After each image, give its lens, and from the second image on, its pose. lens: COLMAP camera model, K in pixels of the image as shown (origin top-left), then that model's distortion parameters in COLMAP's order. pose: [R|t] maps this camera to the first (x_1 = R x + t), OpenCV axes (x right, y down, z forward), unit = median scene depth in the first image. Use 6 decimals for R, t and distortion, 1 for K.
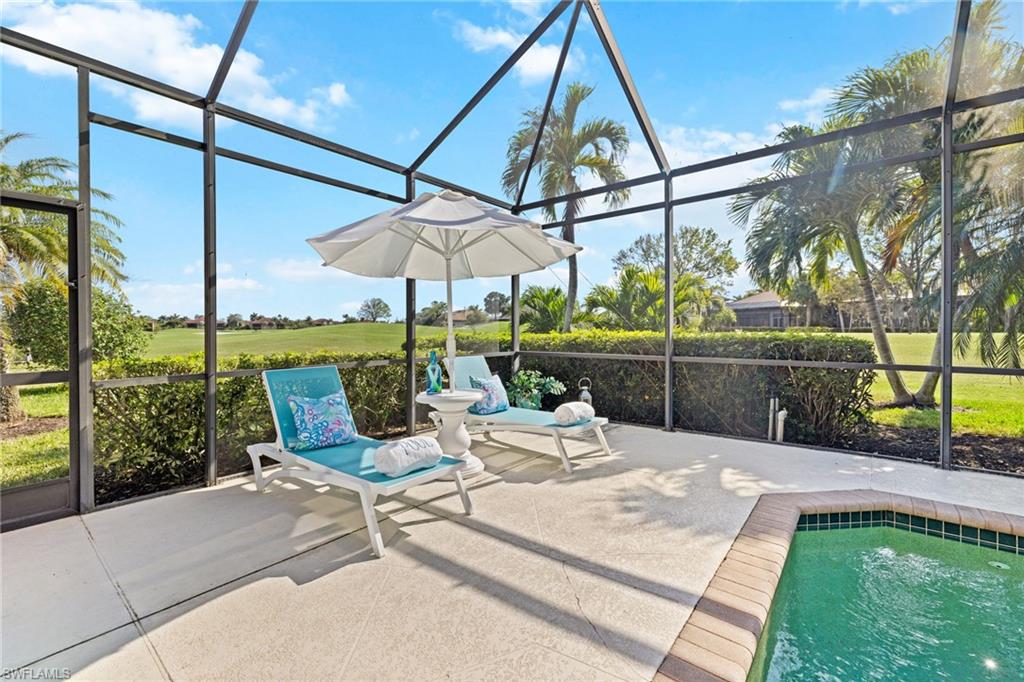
lens RADIAL K [[431.9, 0, 510.3], [0, 431.9, 331.1], [0, 0, 1]] dist [0.000406, 0.000439]
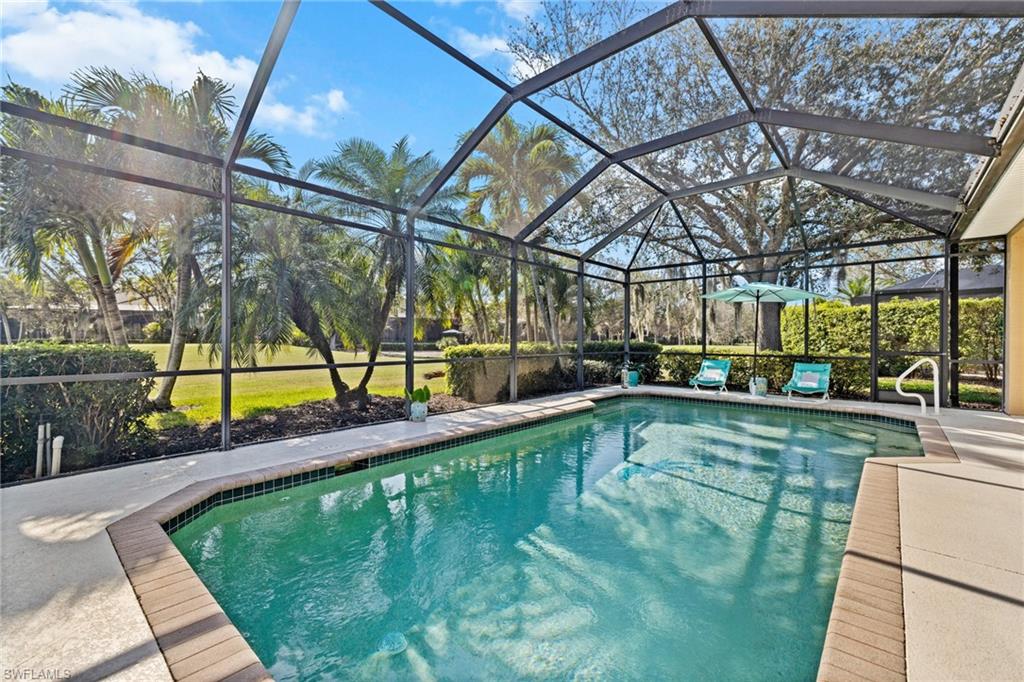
lens RADIAL K [[431.9, 0, 510.3], [0, 431.9, 331.1], [0, 0, 1]] dist [0.000406, 0.000439]
pose [[0.036658, 0.023941, 0.999041, -0.261852], [0.002709, 0.999707, -0.024056, 0.003571], [-0.999324, 0.003589, 0.036582, 0.140600]]
